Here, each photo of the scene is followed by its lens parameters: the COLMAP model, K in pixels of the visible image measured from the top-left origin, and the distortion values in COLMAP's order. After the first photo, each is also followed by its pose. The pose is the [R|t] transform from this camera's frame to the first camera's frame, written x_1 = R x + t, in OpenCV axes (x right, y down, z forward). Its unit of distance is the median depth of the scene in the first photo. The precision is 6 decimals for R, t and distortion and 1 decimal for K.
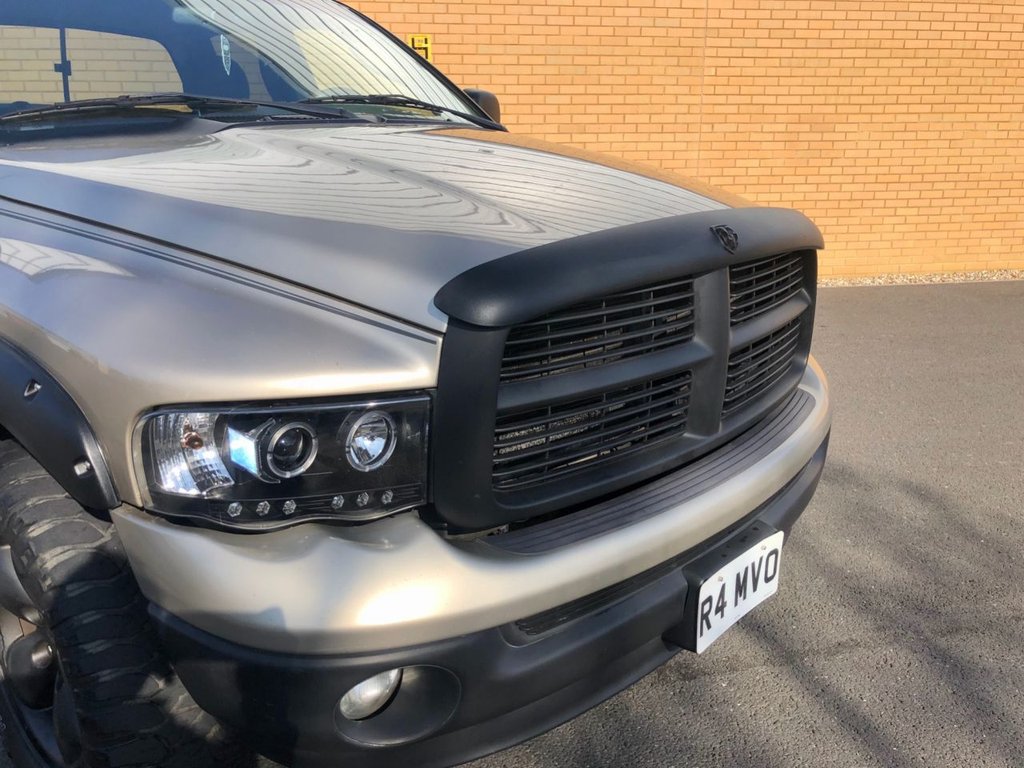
lens RADIAL K [[754.2, 0, 492.8], [0, 754.2, 336.9], [0, 0, 1]] dist [0.008099, 0.006298]
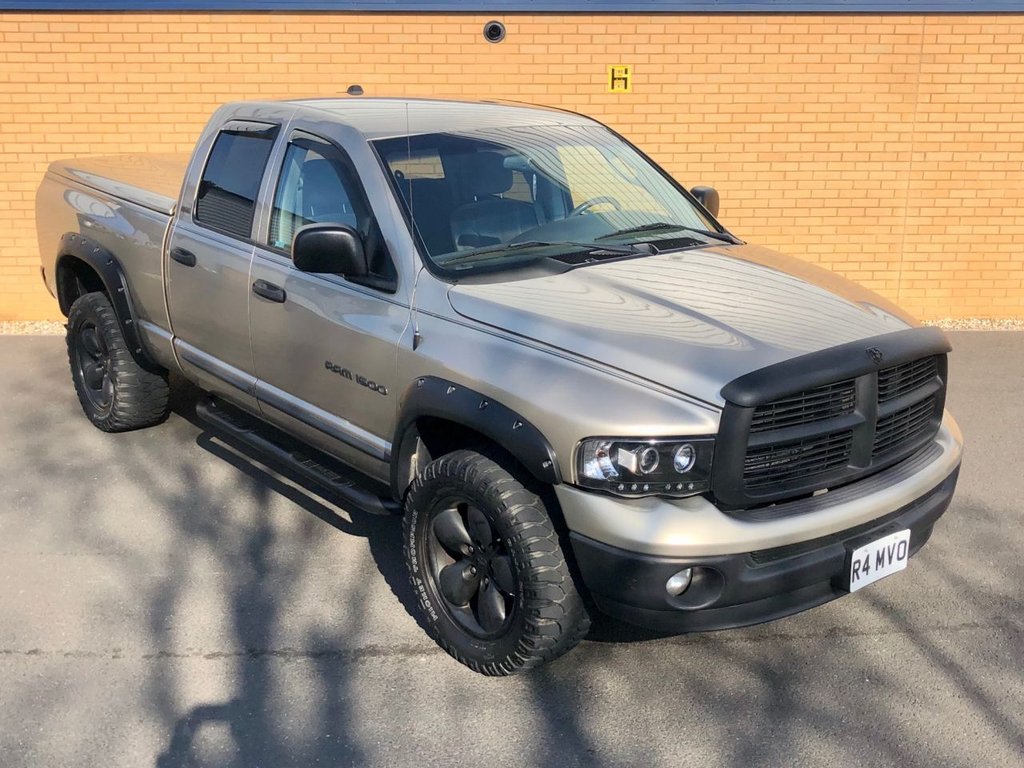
lens RADIAL K [[1038.2, 0, 501.1], [0, 1038.2, 361.3], [0, 0, 1]] dist [-0.002083, -0.005717]
pose [[0.991142, 0.038116, -0.127216, -0.226592], [-0.035483, 0.999108, 0.022903, -0.128311], [0.127975, -0.018186, 0.991611, -1.374683]]
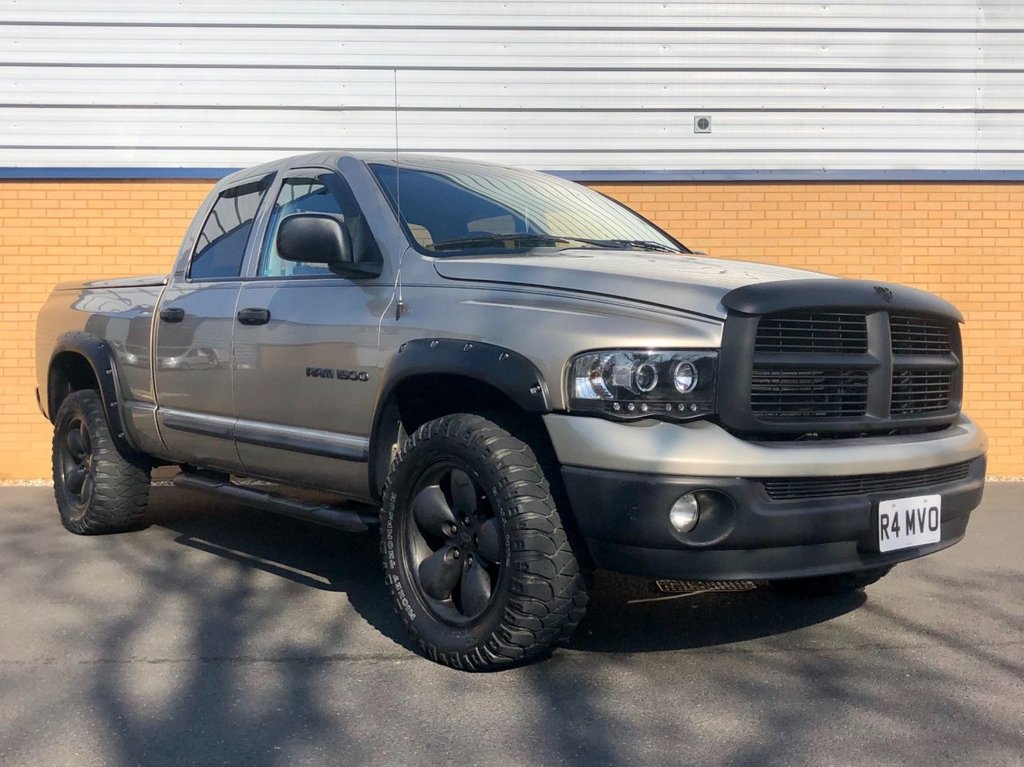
lens RADIAL K [[999.9, 0, 511.1], [0, 999.9, 410.5], [0, 0, 1]] dist [0.006458, -0.025567]
pose [[0.991045, 0.004162, -0.133464, -0.190764], [-0.034917, 0.972812, -0.228949, 0.590469], [0.128882, 0.231559, 0.964246, -1.056617]]
